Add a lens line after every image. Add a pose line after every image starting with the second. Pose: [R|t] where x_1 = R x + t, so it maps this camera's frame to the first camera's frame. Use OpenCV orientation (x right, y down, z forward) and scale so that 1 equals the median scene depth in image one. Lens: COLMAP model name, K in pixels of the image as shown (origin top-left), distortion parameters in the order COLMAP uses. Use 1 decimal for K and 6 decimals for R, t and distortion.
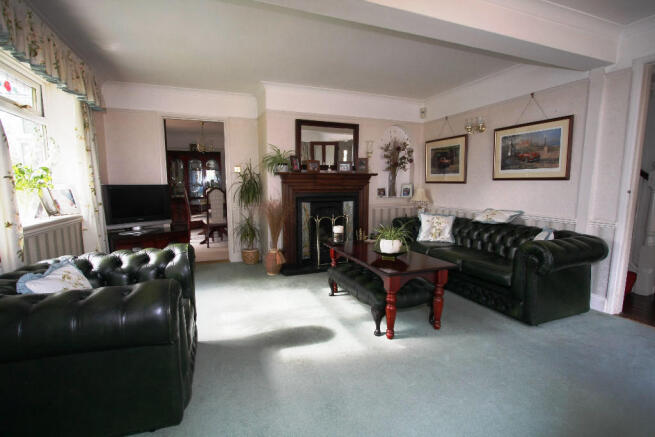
lens RADIAL K [[305.8, 0, 328.5], [0, 305.8, 217.3], [0, 0, 1]] dist [-0.002637, 0.001132]
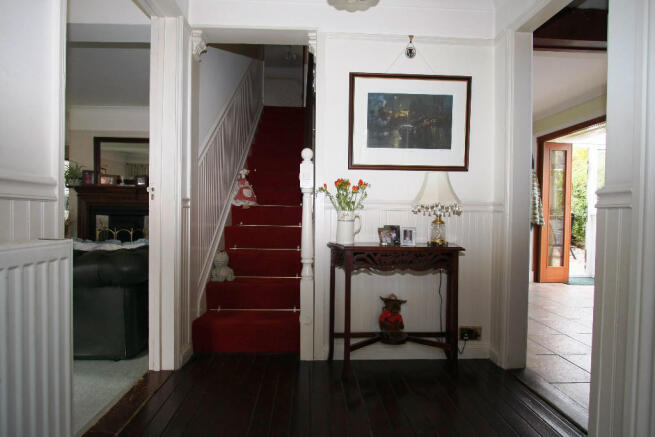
lens RADIAL K [[305.8, 0, 325.8], [0, 305.8, 221.4], [0, 0, 1]] dist [-0.002637, 0.001132]
pose [[0.949189, 0.019435, -0.314104, 0.984643], [-0.048168, 0.995303, -0.083973, 0.023457], [0.310997, 0.094836, 0.945667, 0.265039]]
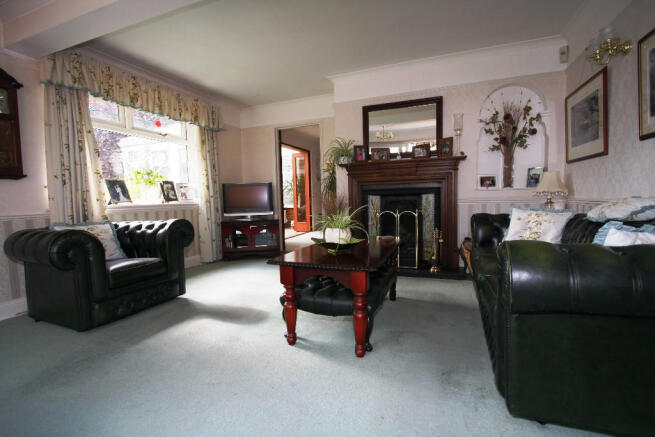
lens RADIAL K [[305.8, 0, 326.5], [0, 305.8, 216.9], [0, 0, 1]] dist [-0.002637, 0.001132]
pose [[0.733469, 0.025073, -0.679261, 0.450646], [-0.045784, 0.998872, -0.012567, 0.033668], [0.678180, 0.040317, 0.733789, 0.242744]]
